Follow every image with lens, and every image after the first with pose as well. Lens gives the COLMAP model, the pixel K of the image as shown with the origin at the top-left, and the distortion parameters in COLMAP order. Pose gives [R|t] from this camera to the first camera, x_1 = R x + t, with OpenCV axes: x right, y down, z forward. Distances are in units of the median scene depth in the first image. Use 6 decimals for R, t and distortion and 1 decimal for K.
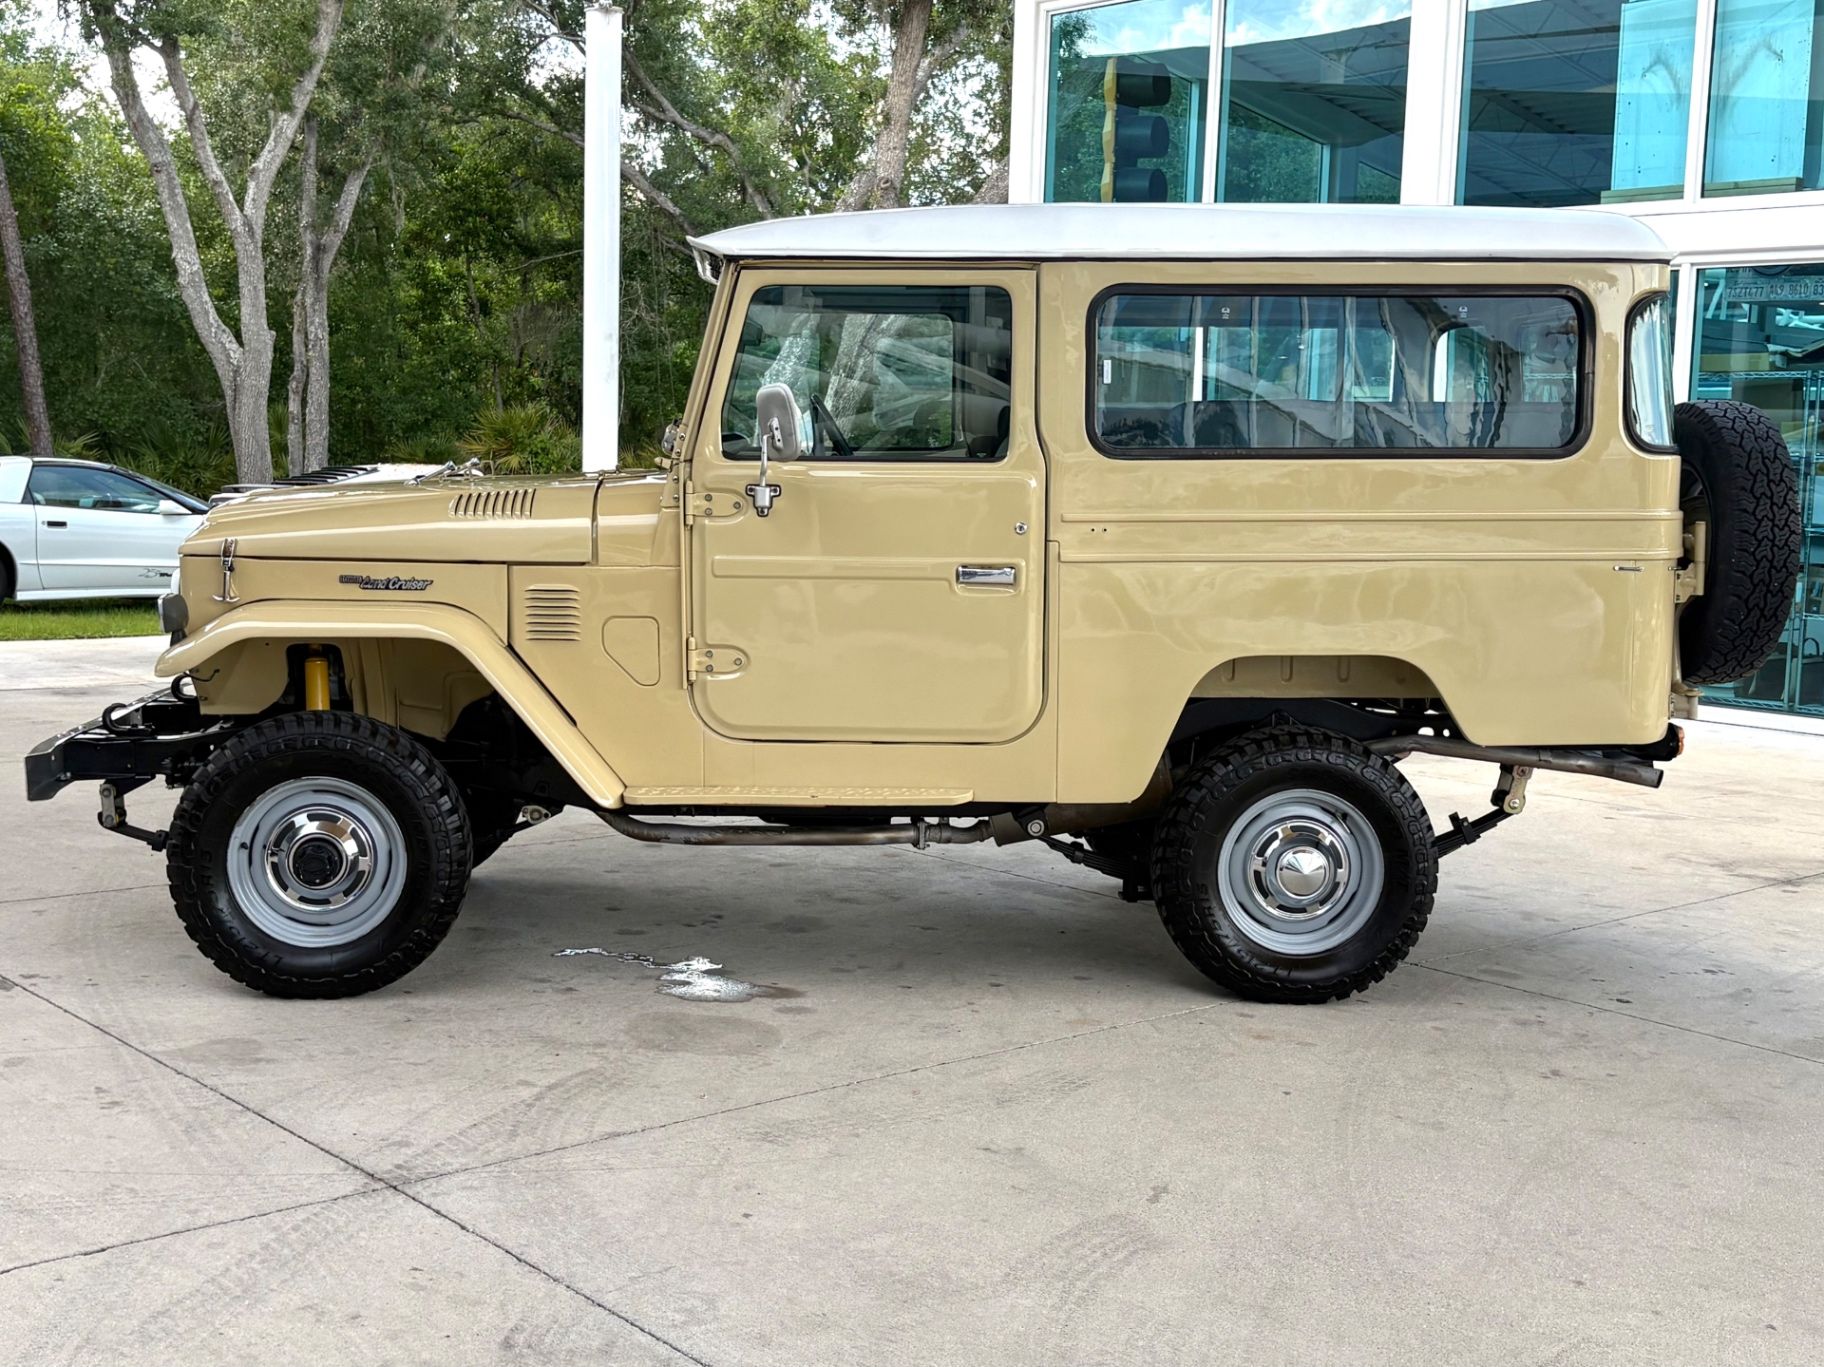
lens RADIAL K [[2268.8, 0, 900.4], [0, 2268.8, 681.4], [0, 0, 1]] dist [0.033375, 0.000000]
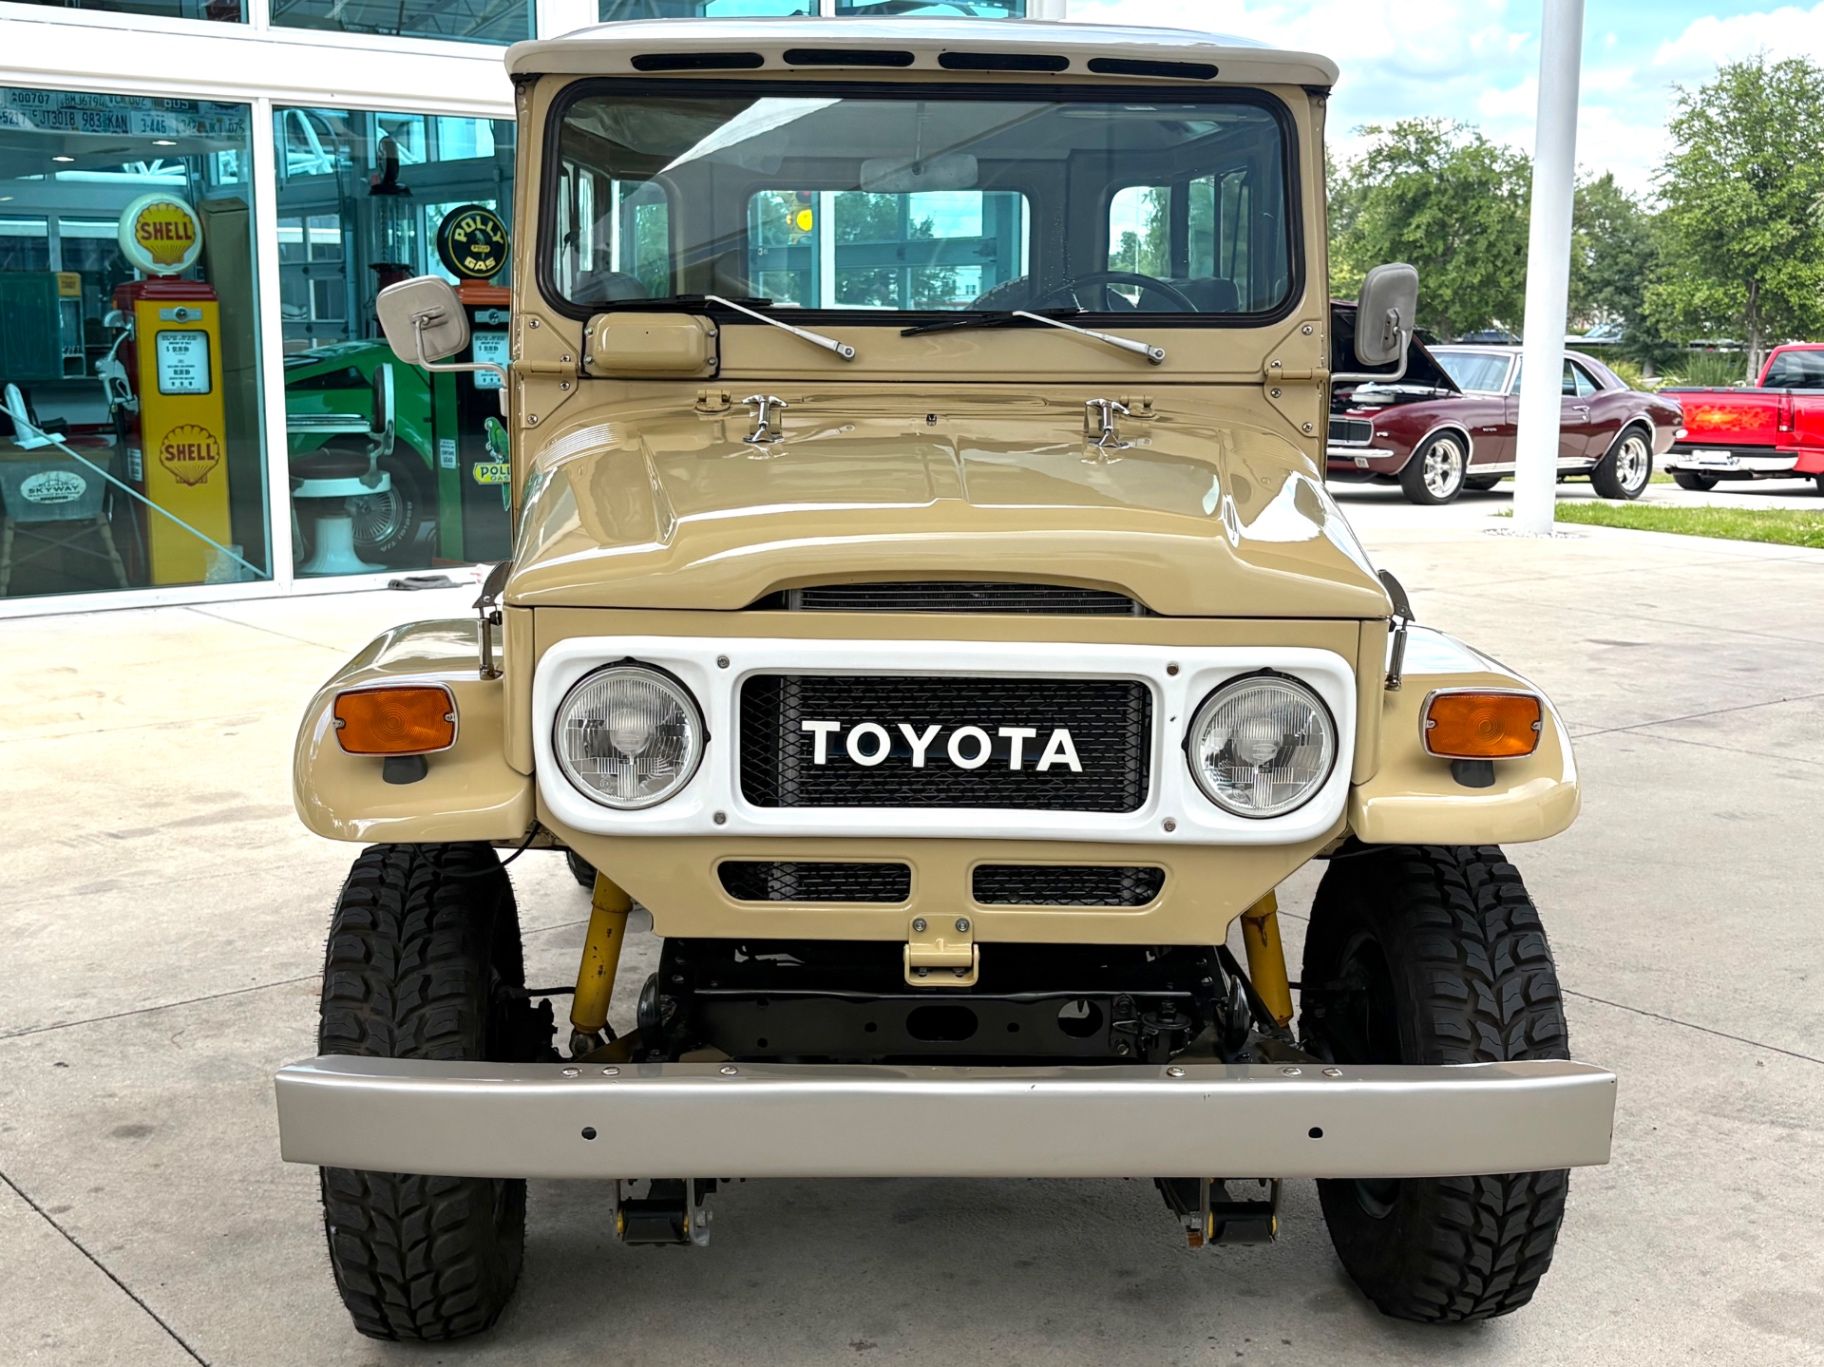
lens RADIAL K [[2268.8, 0, 917.0], [0, 2268.8, 691.0], [0, 0, 1]] dist [0.033375, 0.000000]
pose [[0.027120, -0.195508, 0.980327, -0.828687], [0.106429, 0.975678, 0.191636, -0.149639], [-0.993950, 0.099138, 0.047268, 1.100143]]
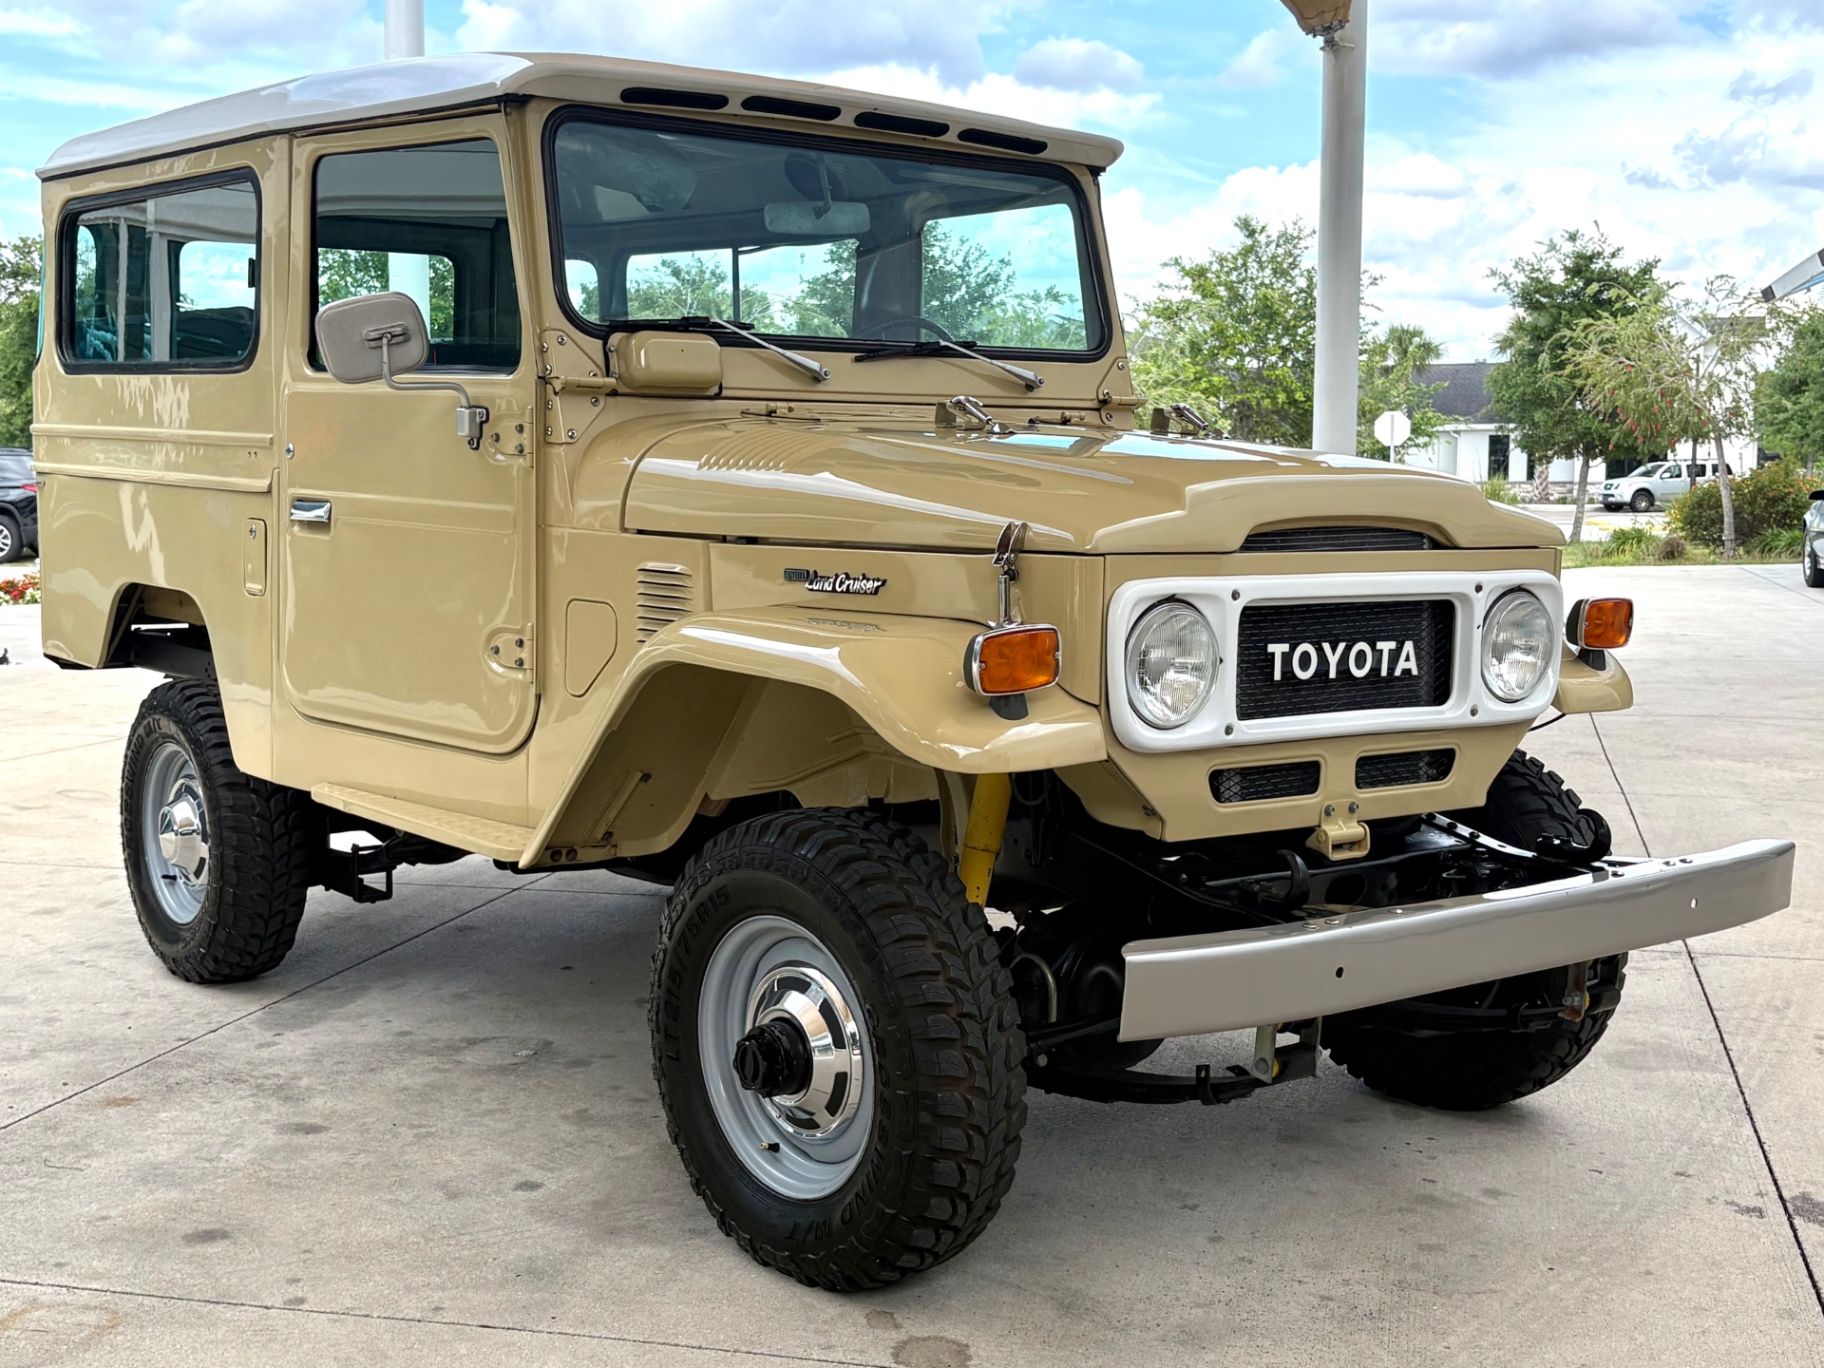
lens RADIAL K [[2298.6, 0, 972.4], [0, 2298.6, 668.5], [0, 0, 1]] dist [0.036567, 0.000000]
pose [[-0.589039, -0.107116, 0.800974, -0.781160], [0.069123, 0.980865, 0.182006, -0.160147], [-0.805143, 0.162574, -0.570364, 1.568226]]
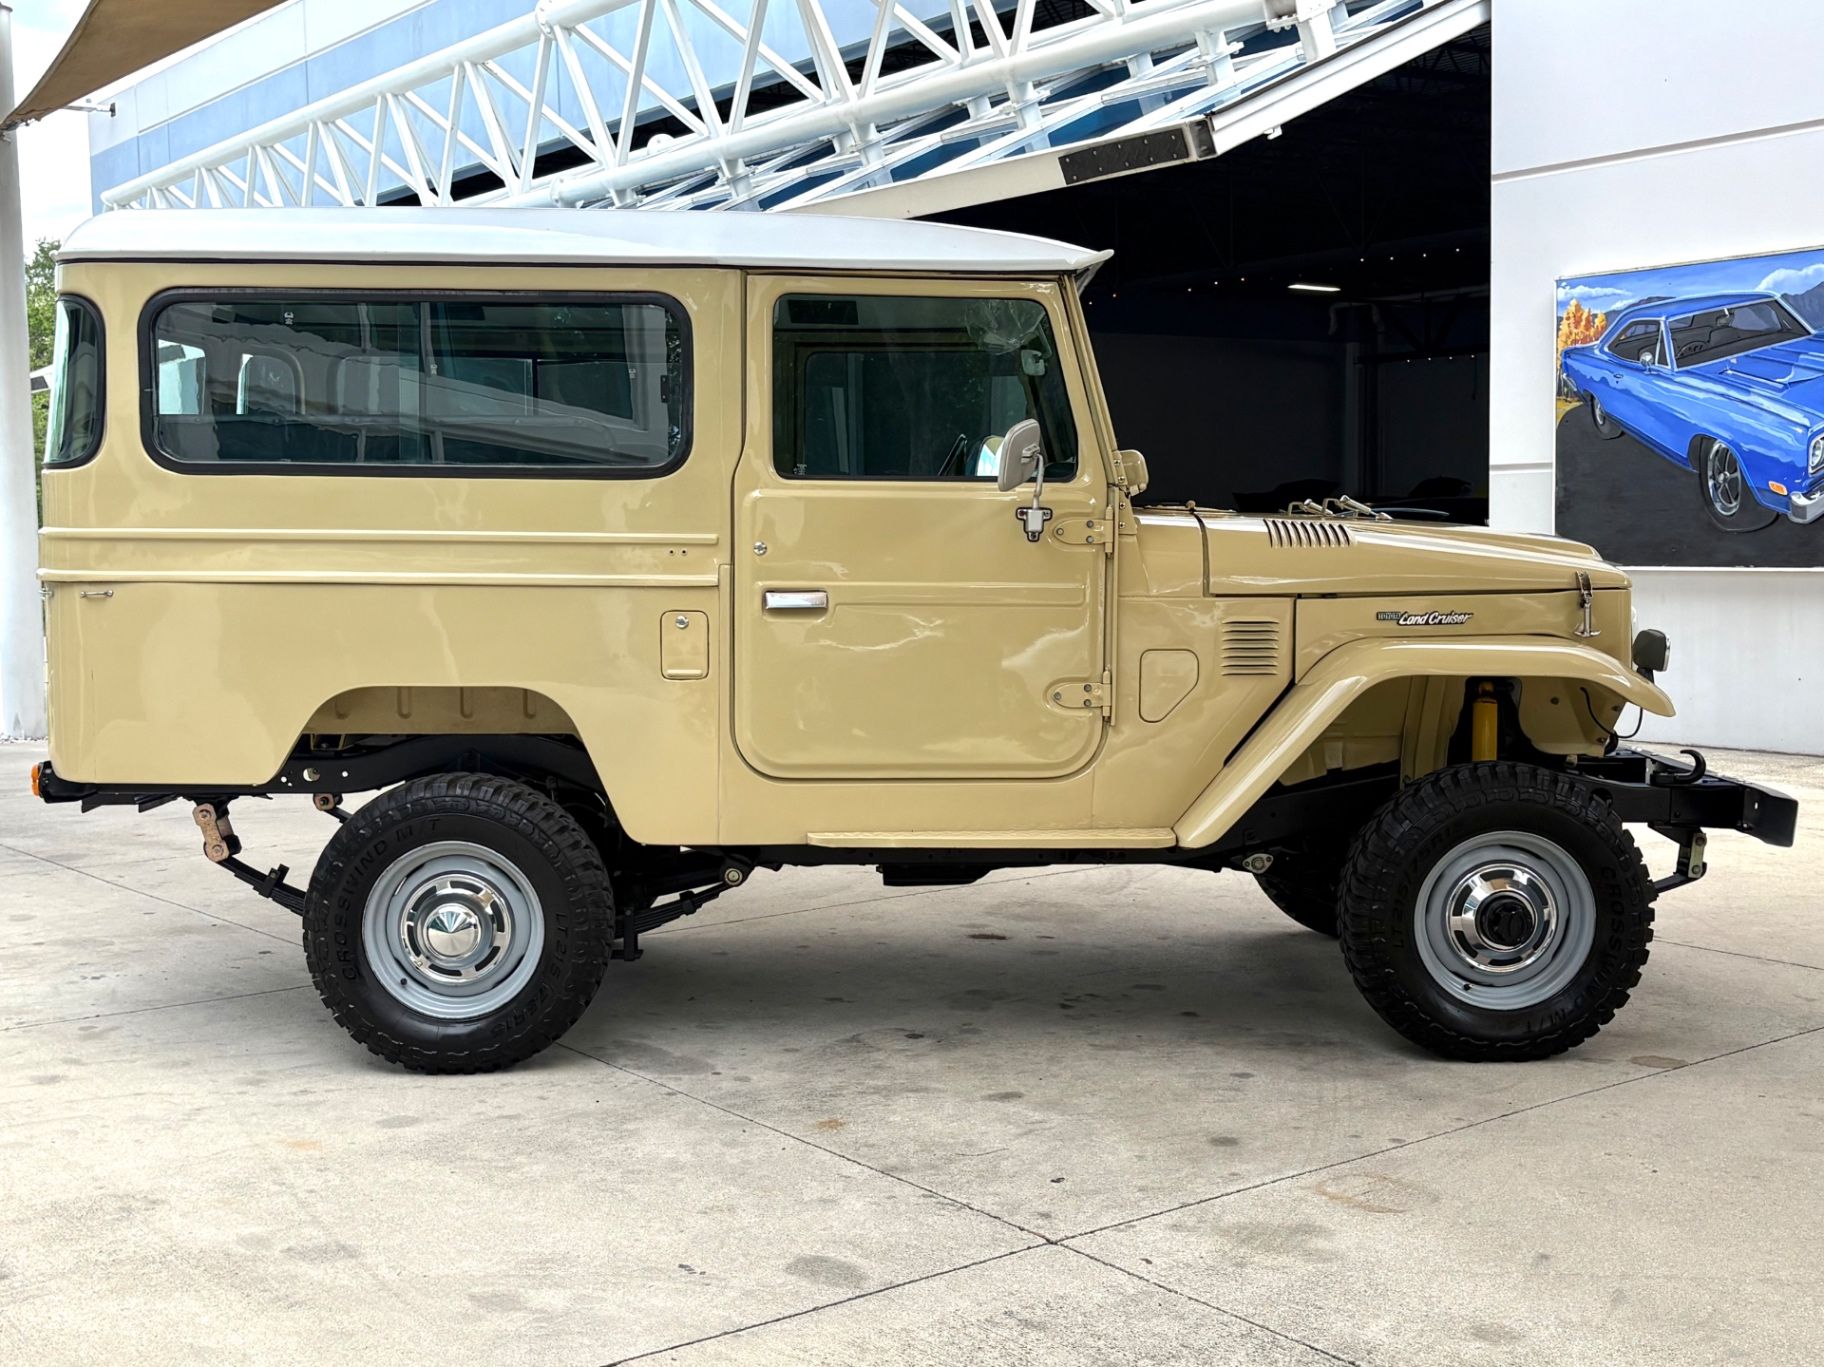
lens RADIAL K [[2268.8, 0, 897.6], [0, 2268.8, 683.2], [0, 0, 1]] dist [0.033375, 0.000000]
pose [[-0.998522, -0.015704, 0.052022, -0.071283], [-0.005370, 0.981161, 0.193116, -0.227827], [-0.054074, 0.192551, -0.979796, 2.193149]]
